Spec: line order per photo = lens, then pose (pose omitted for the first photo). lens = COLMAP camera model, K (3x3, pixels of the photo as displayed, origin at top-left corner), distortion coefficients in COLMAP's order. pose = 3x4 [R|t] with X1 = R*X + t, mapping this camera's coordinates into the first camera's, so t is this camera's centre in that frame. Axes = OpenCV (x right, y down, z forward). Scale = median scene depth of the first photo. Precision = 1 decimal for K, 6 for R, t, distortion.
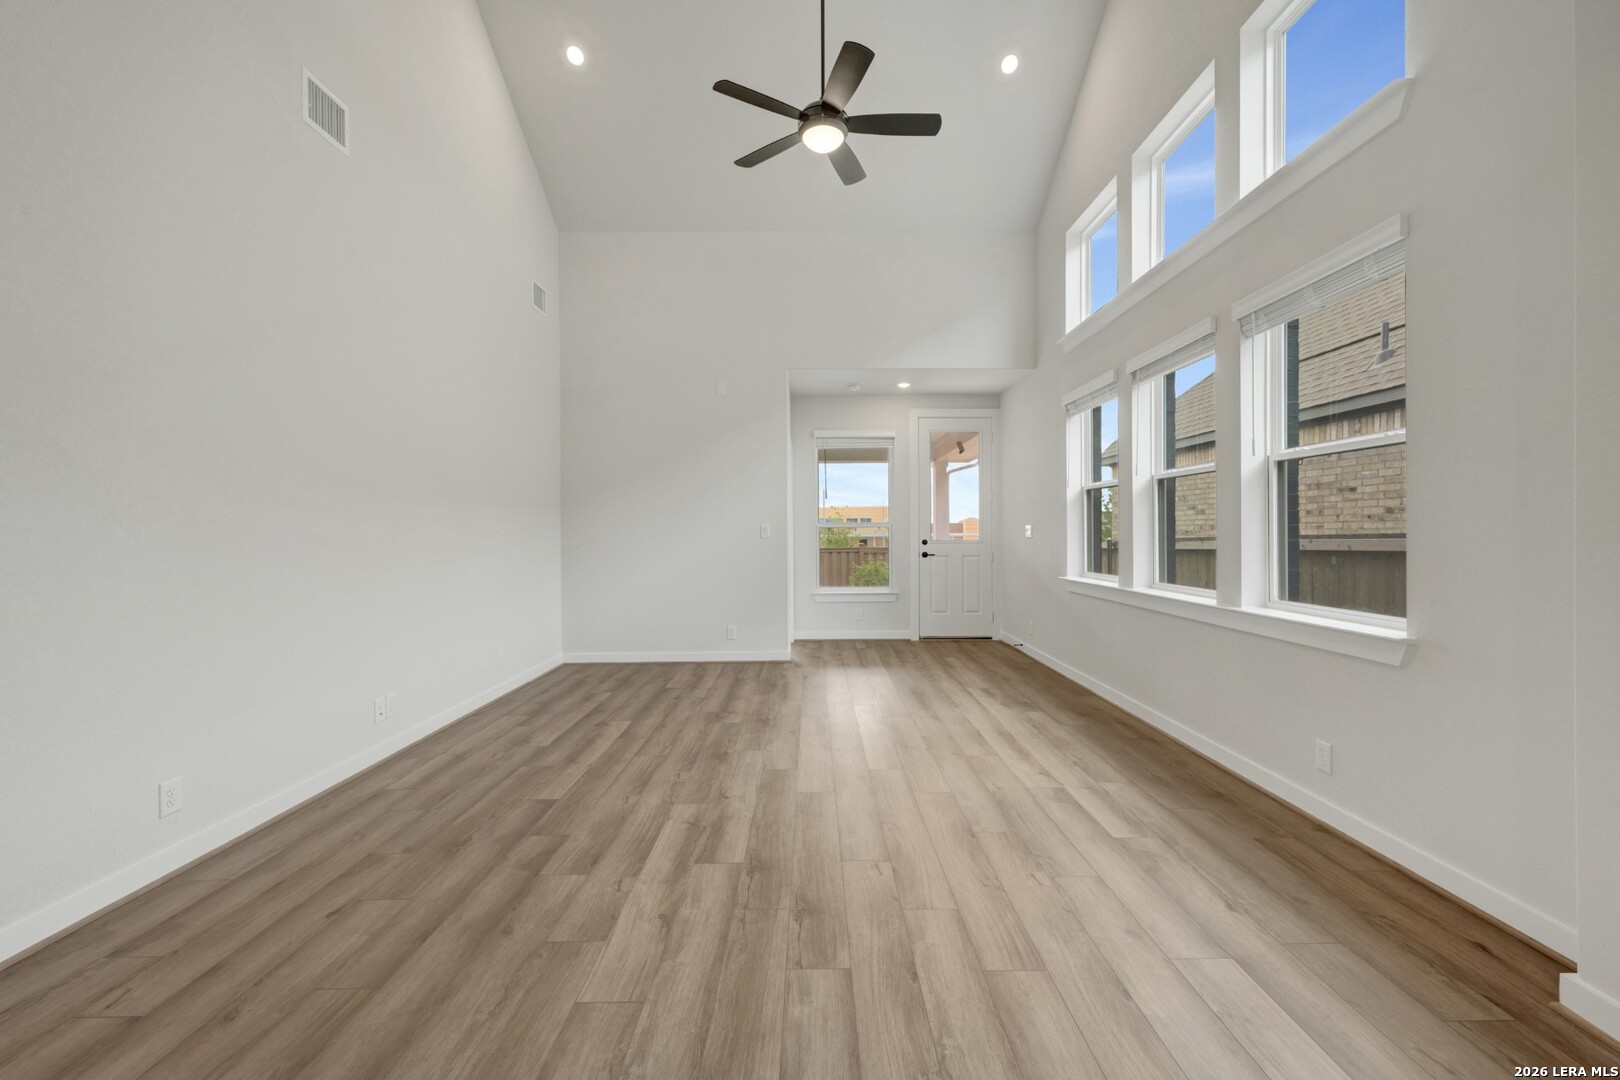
lens RADIAL K [[646.9, 0, 810.8], [0, 646.9, 534.0], [0, 0, 1]] dist [0.003008, 0.000410]
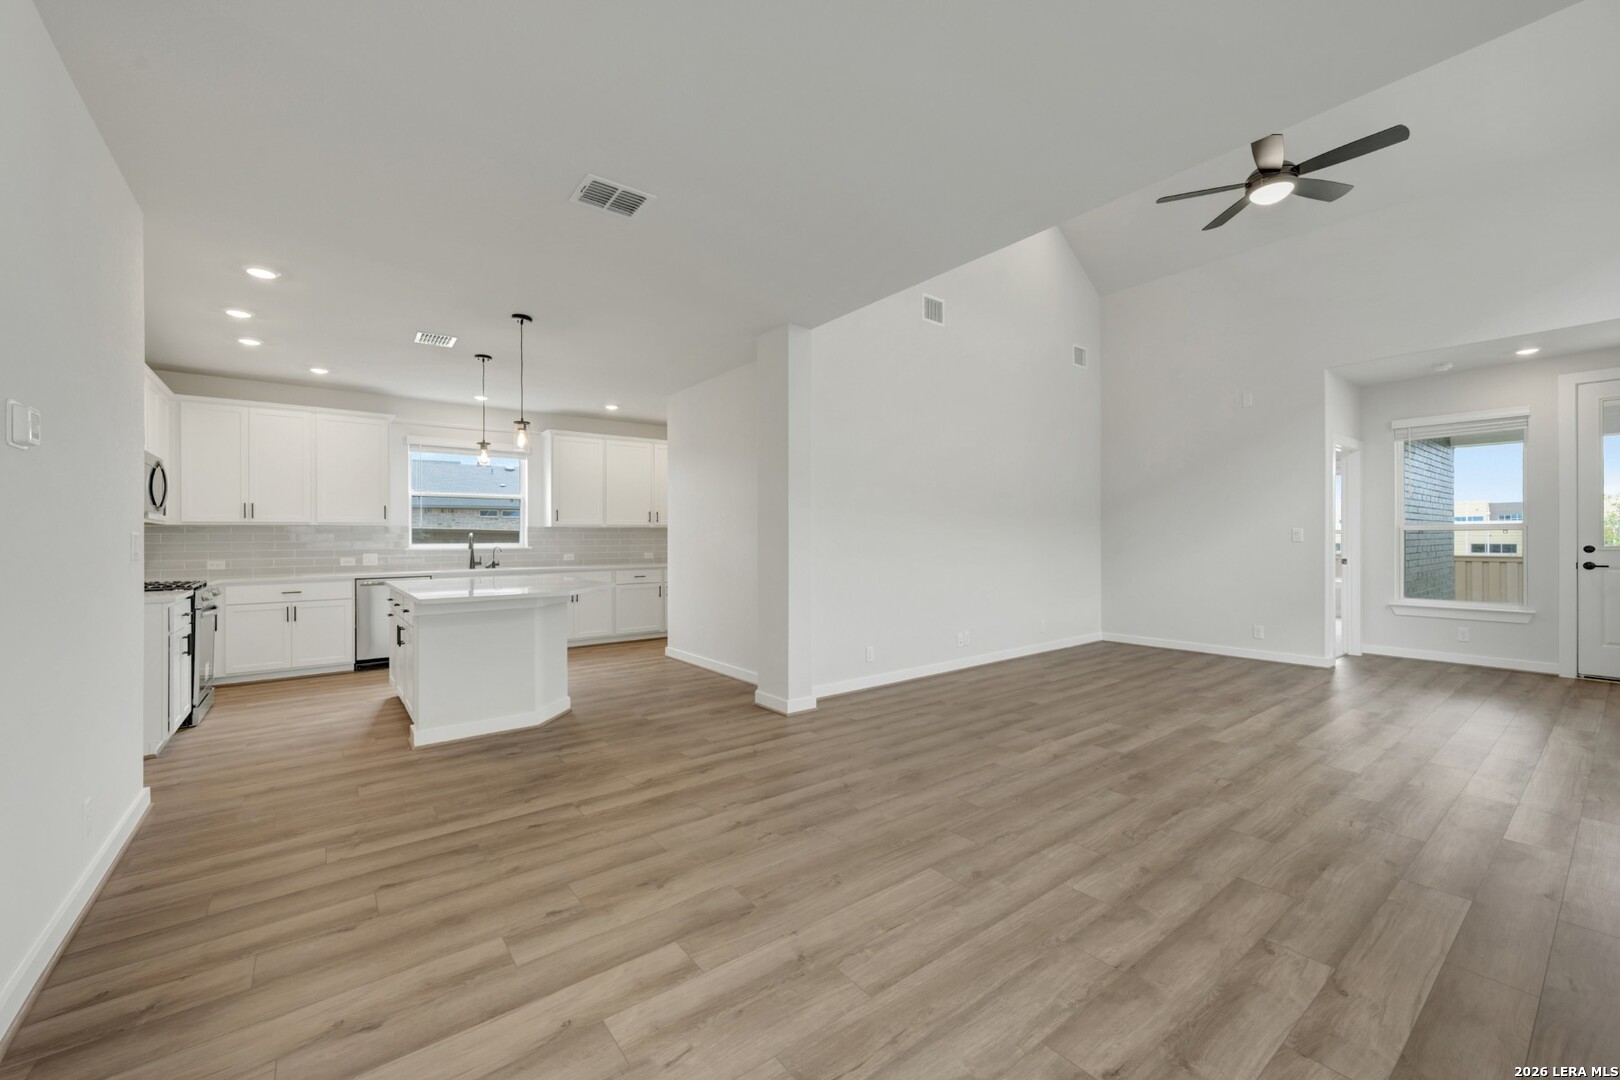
lens RADIAL K [[646.9, 0, 810.8], [0, 646.9, 534.0], [0, 0, 1]] dist [0.003008, 0.000410]
pose [[0.609629, -0.000753, -0.792687, 0.567327], [-0.000724, 0.999999, -0.001507, -0.007764], [0.792687, 0.001493, 0.609628, -0.451871]]
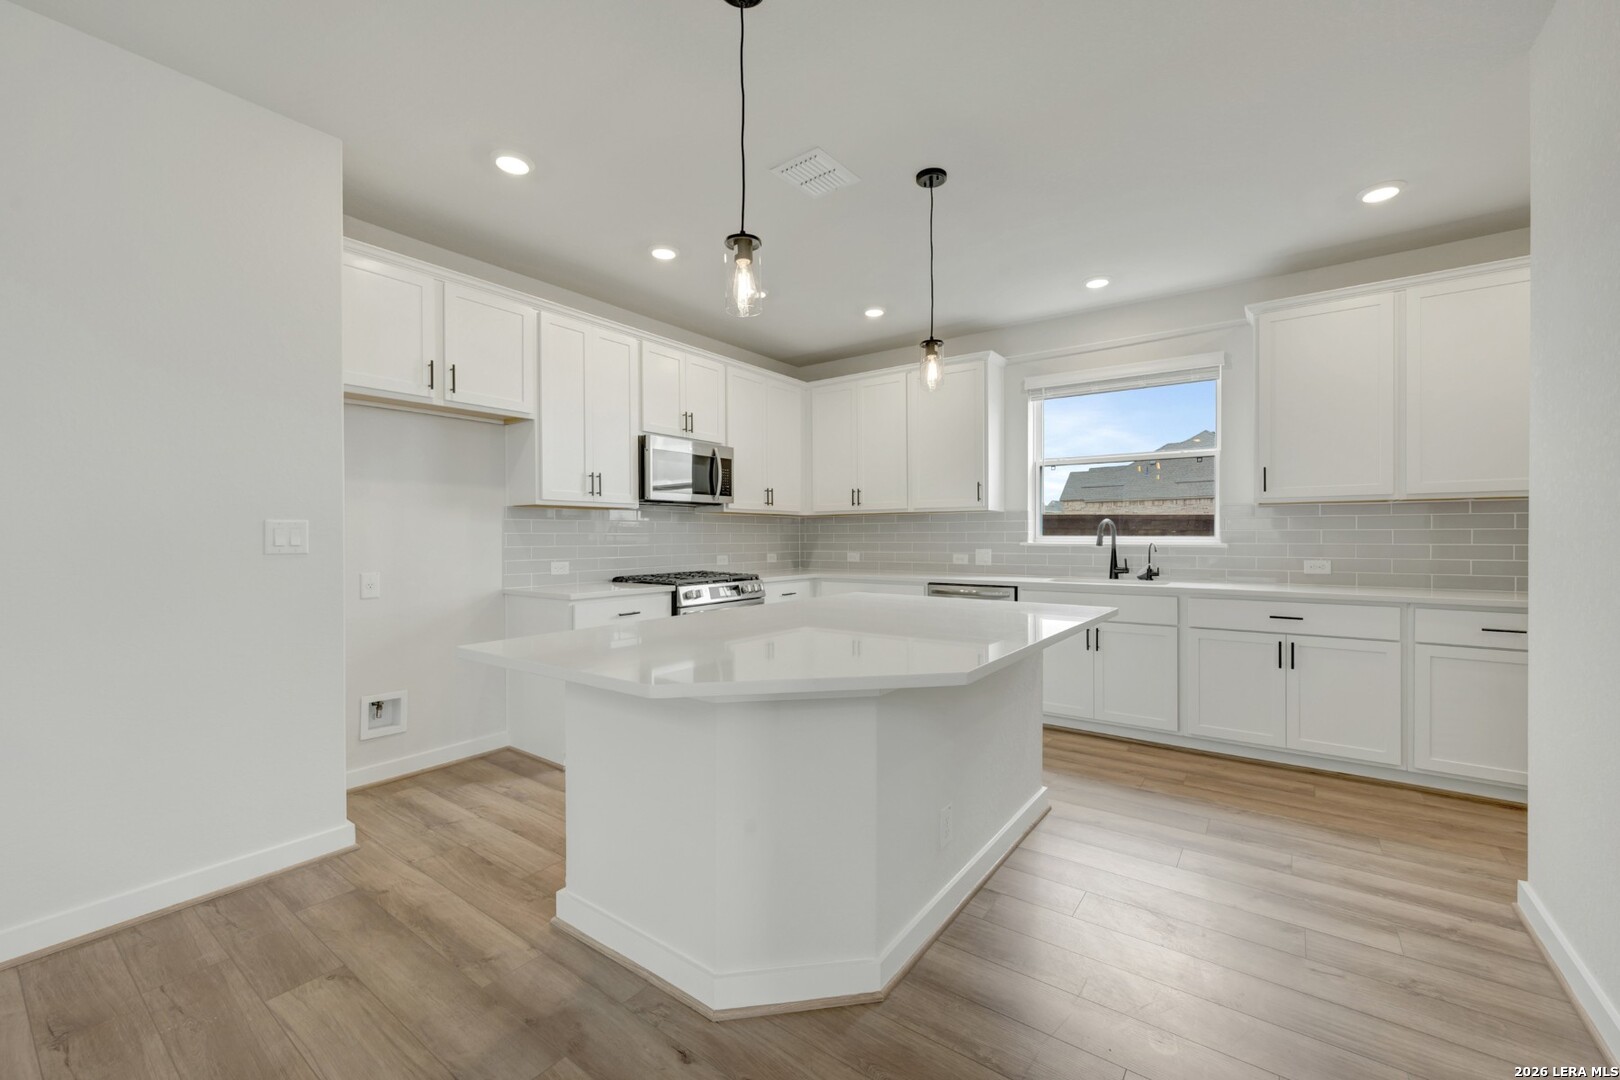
lens RADIAL K [[650.7, 0, 813.8], [0, 650.7, 536.1], [0, 0, 1]] dist [0.000897, 0.000086]
pose [[-0.590332, 0.011825, -0.807074, -0.627206], [0.005595, 0.999929, 0.010558, 0.005654], [0.807141, 0.001717, -0.590356, 0.395139]]
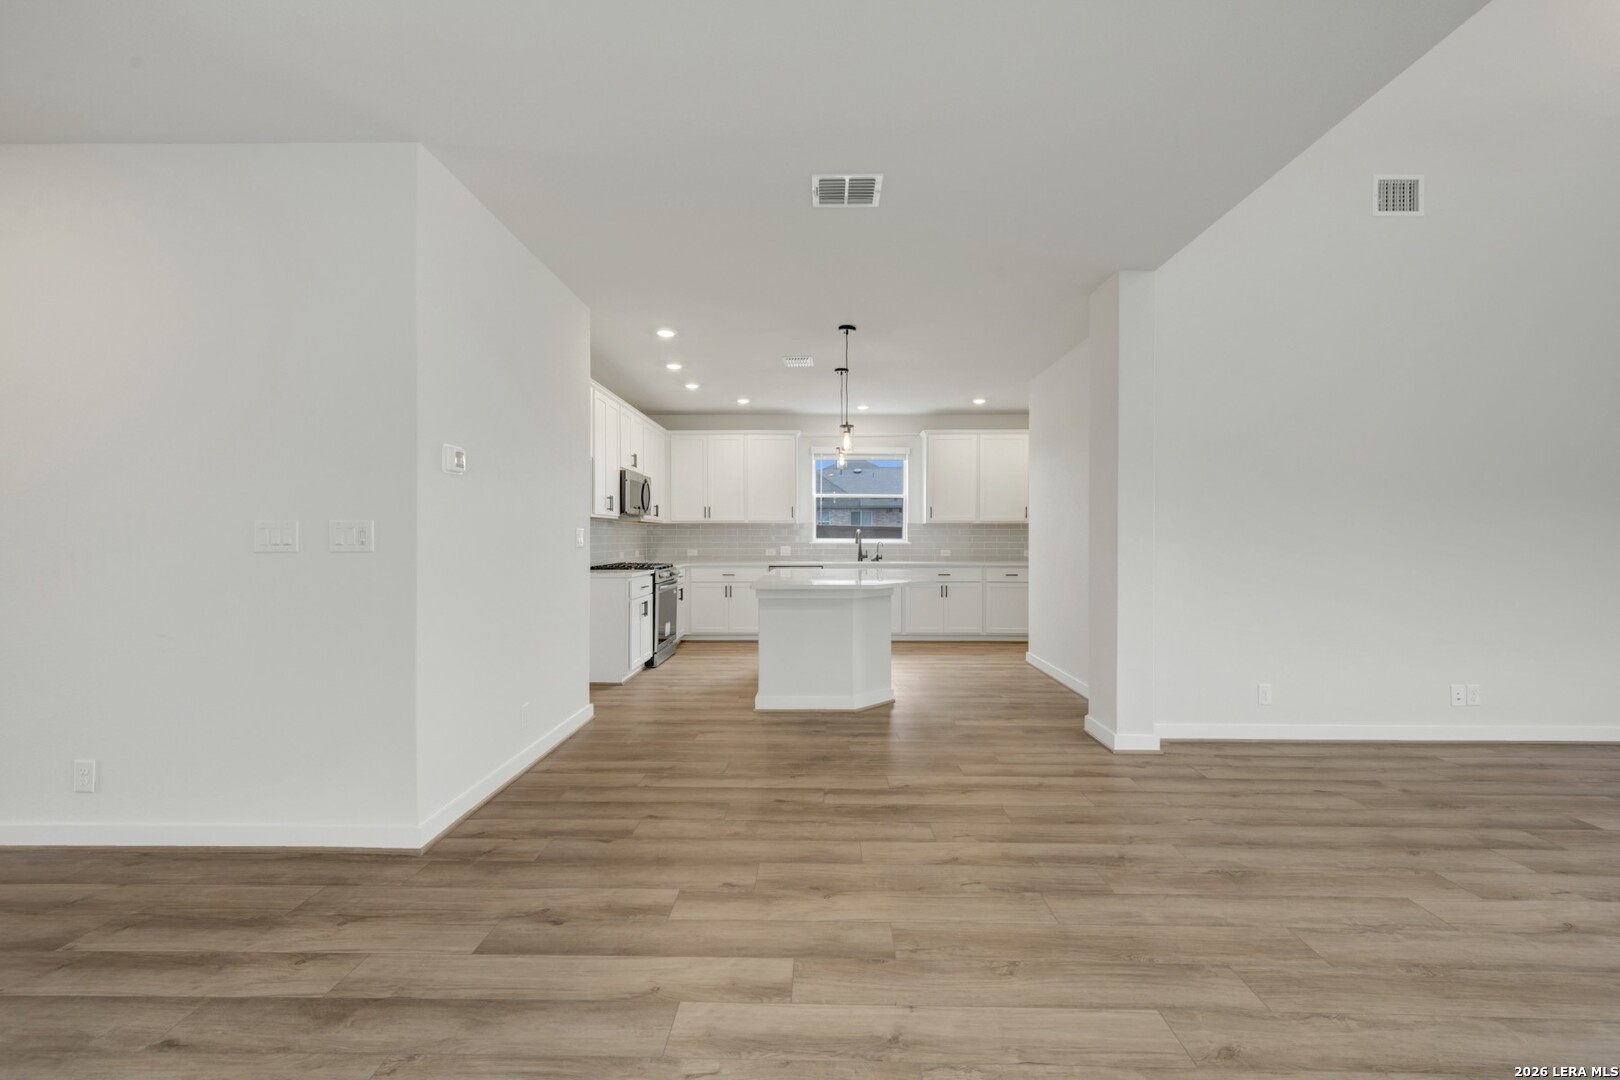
lens RADIAL K [[646.9, 0, 810.8], [0, 646.9, 534.0], [0, 0, 1]] dist [0.003008, 0.000410]
pose [[-0.021422, 0.004505, -0.999760, 0.584652], [-0.003924, 0.999982, 0.004590, -0.005963], [0.999763, 0.004021, -0.021404, -0.104722]]
